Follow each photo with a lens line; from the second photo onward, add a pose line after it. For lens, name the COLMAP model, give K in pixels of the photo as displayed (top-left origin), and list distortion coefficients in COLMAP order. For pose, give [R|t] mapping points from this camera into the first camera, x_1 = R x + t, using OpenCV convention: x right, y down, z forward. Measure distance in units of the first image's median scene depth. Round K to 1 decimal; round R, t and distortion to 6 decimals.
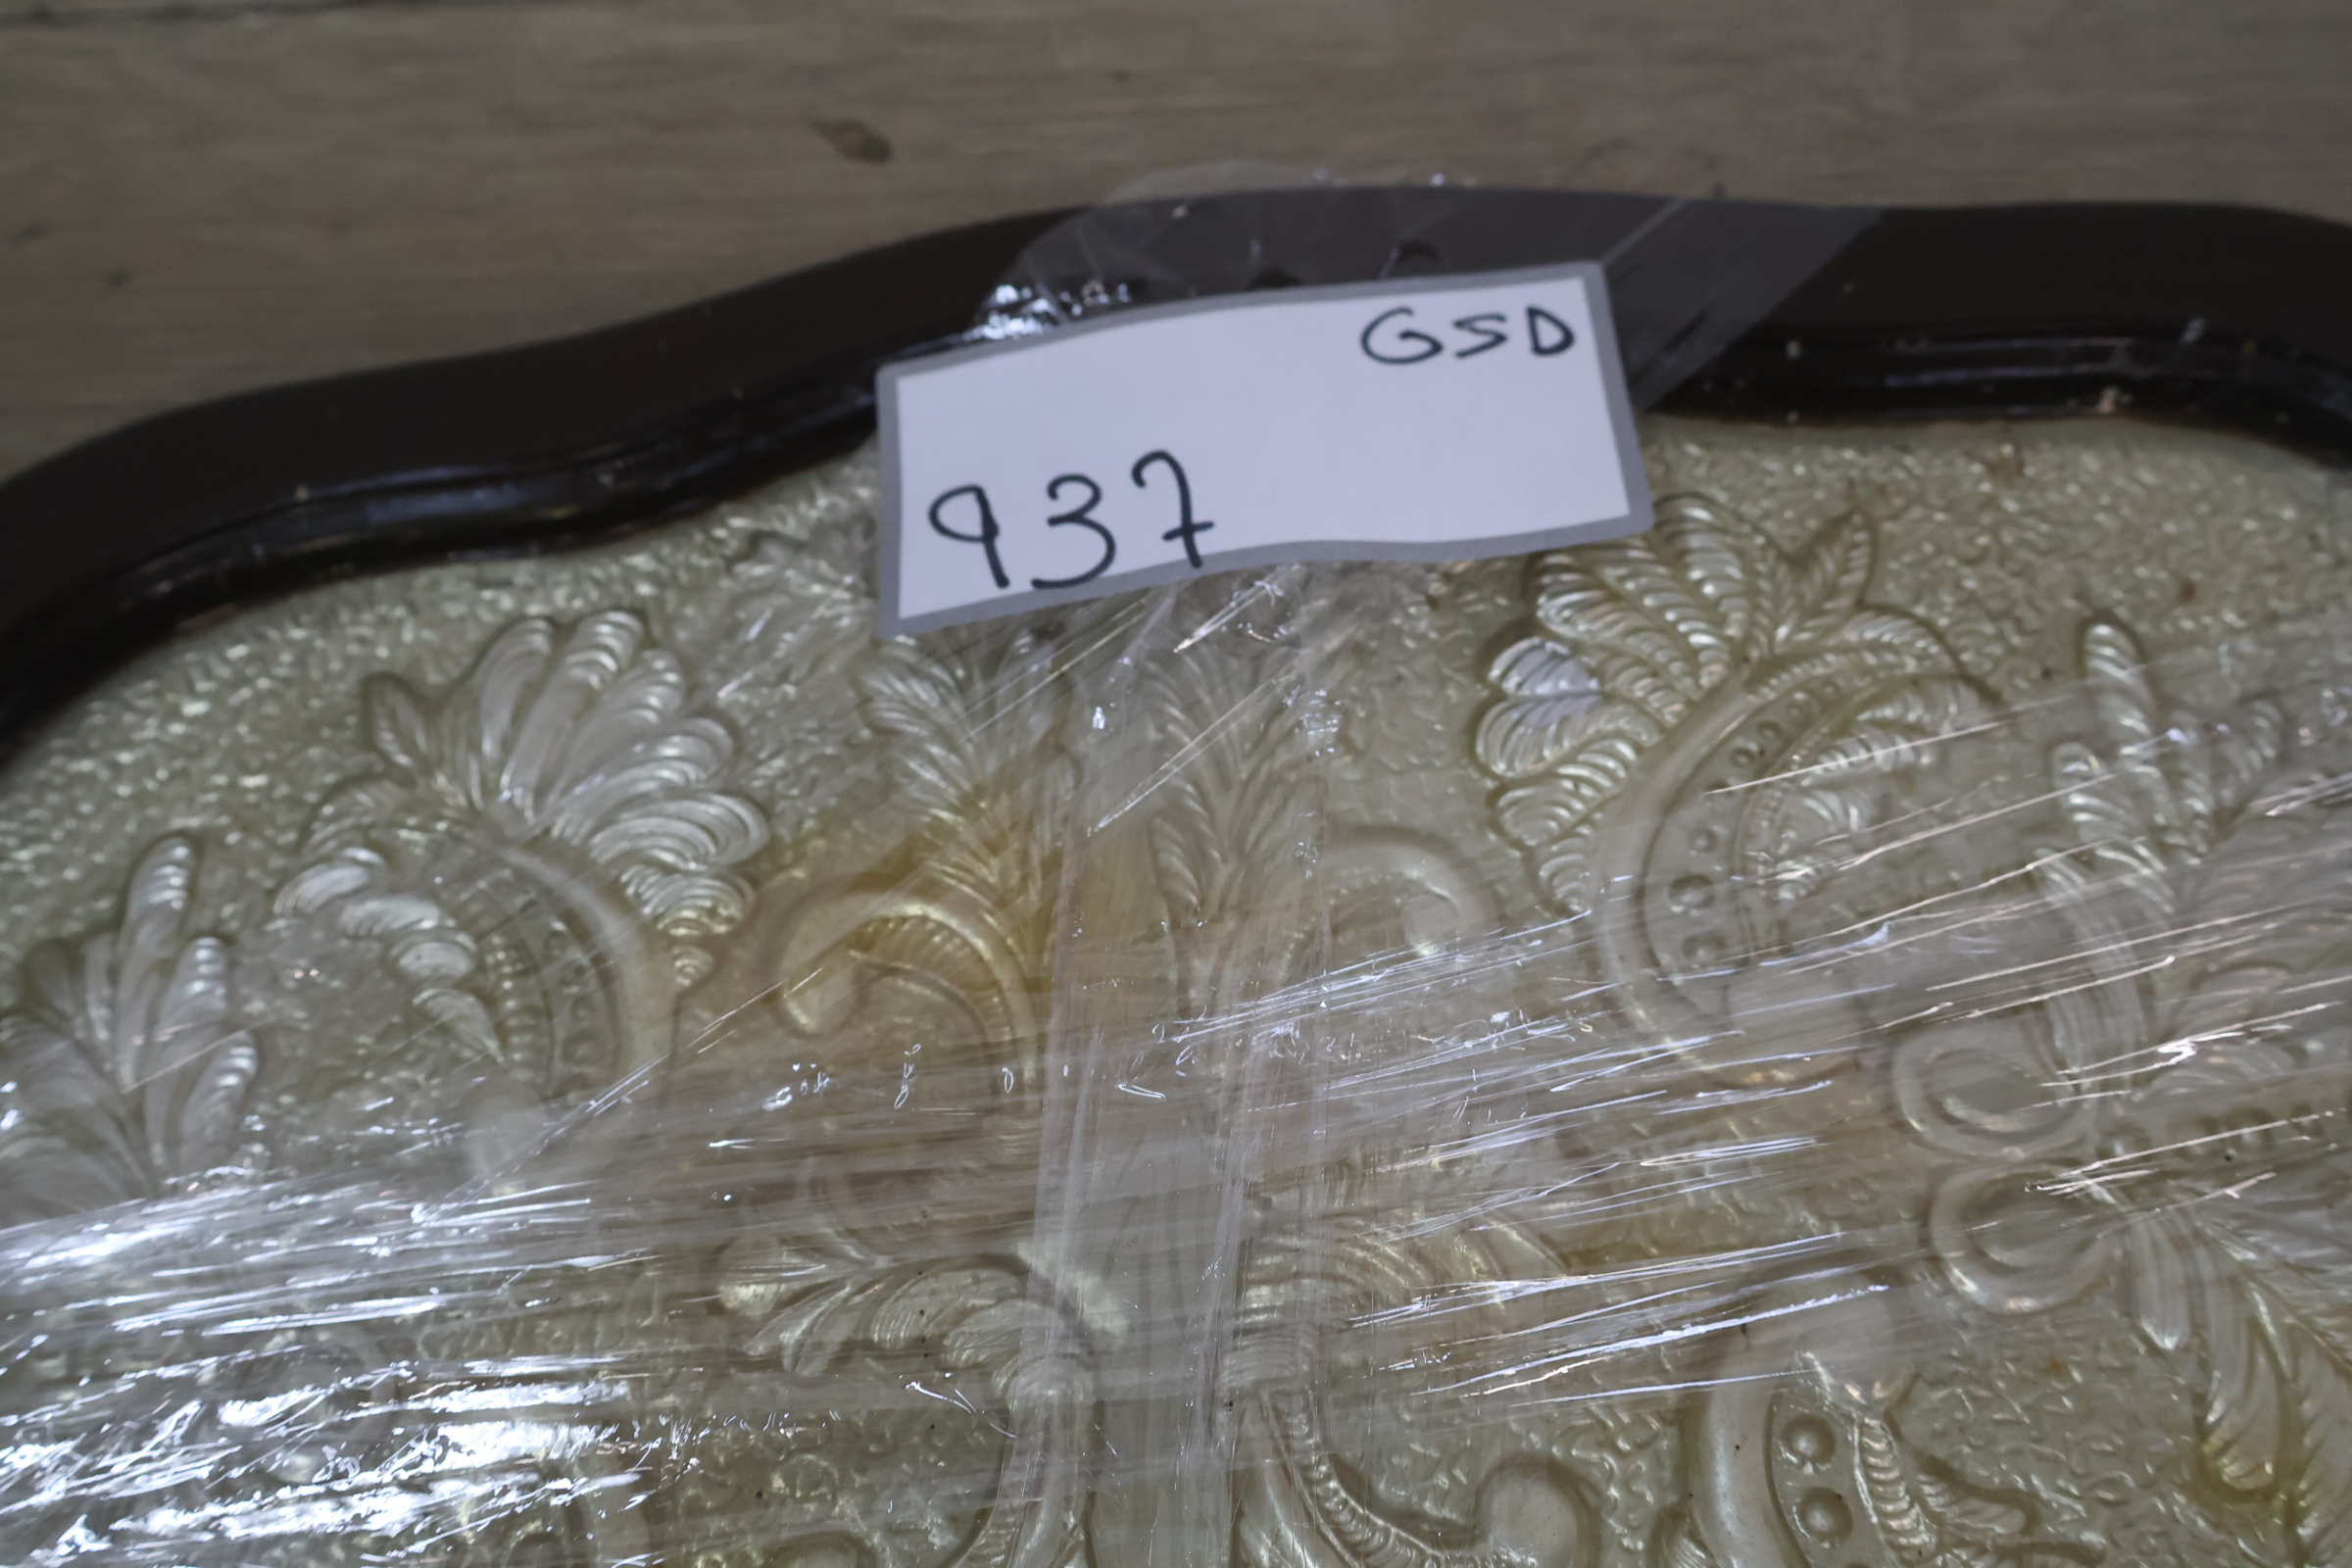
lens RADIAL K [[2367.9, 0, 1176.0], [0, 2367.9, 784.0], [0, 0, 1]] dist [0.018363, -0.000943]
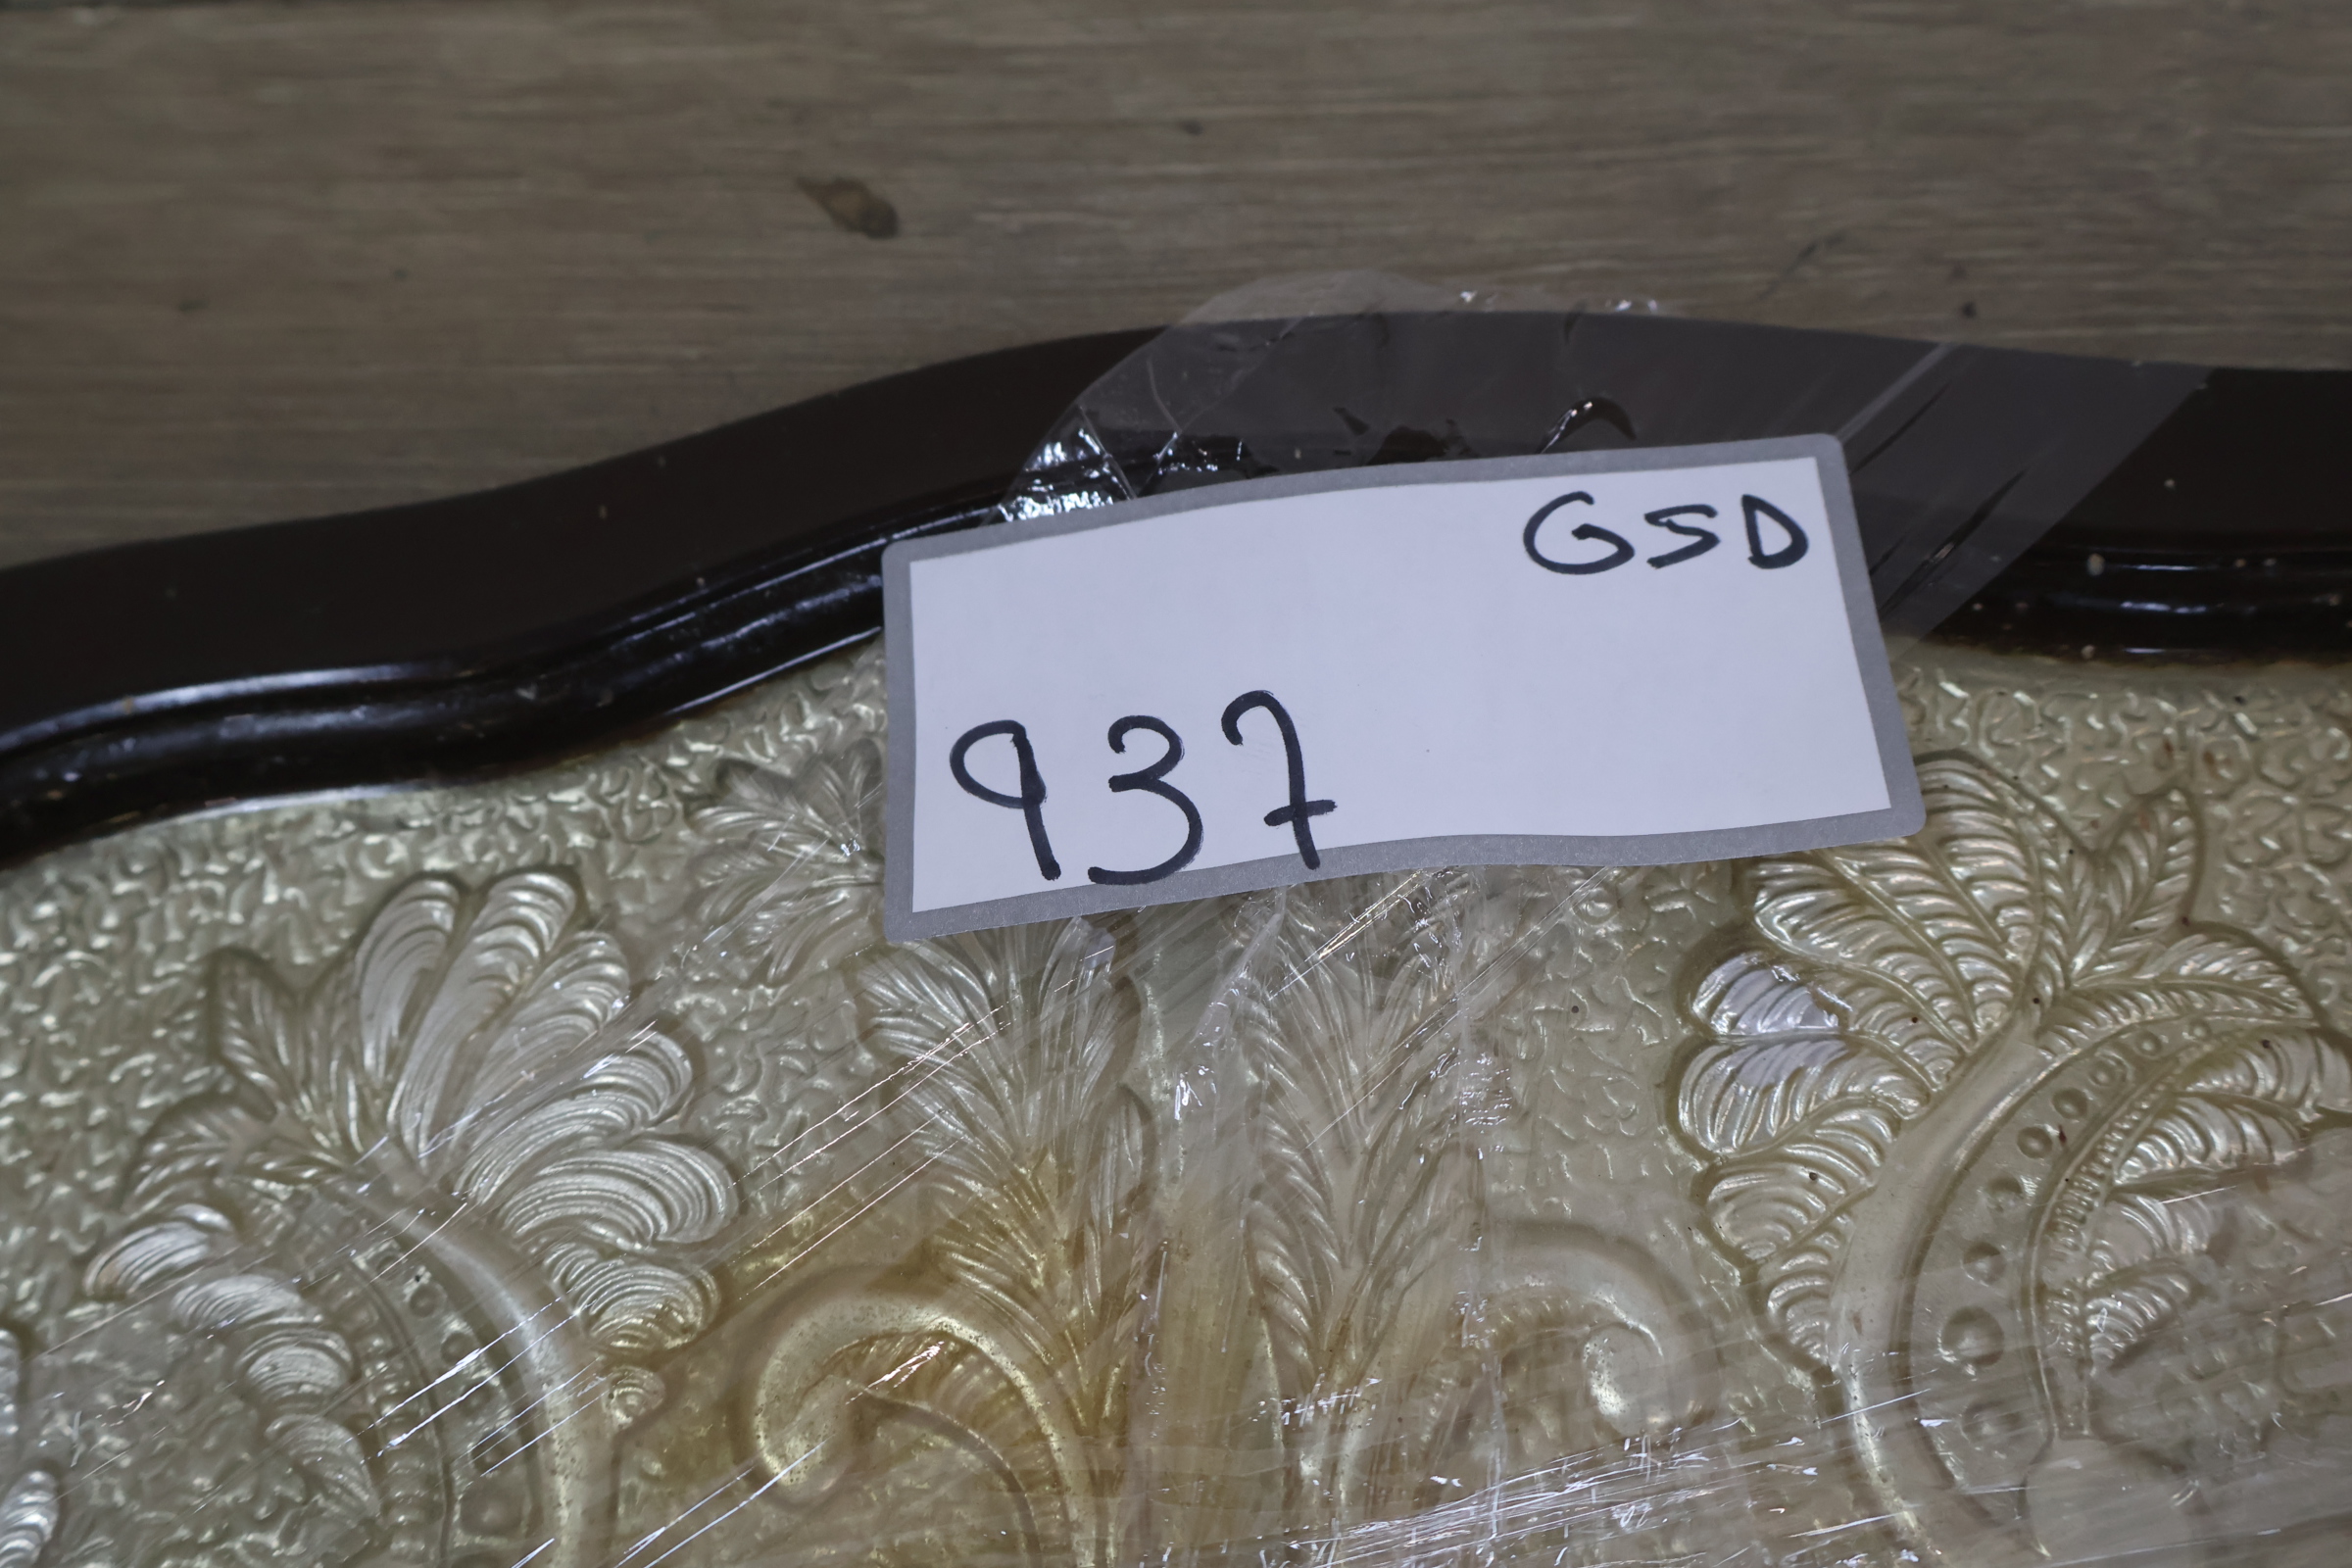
lens RADIAL K [[2295.3, 0, 1176.0], [0, 2295.3, 784.0], [0, 0, 1]] dist [0.011811, 0.018051]
pose [[0.999766, 0.014697, 0.015895, -0.044794], [-0.015890, 0.996849, 0.077711, -0.167919], [-0.014702, -0.077945, 0.996849, 0.269271]]
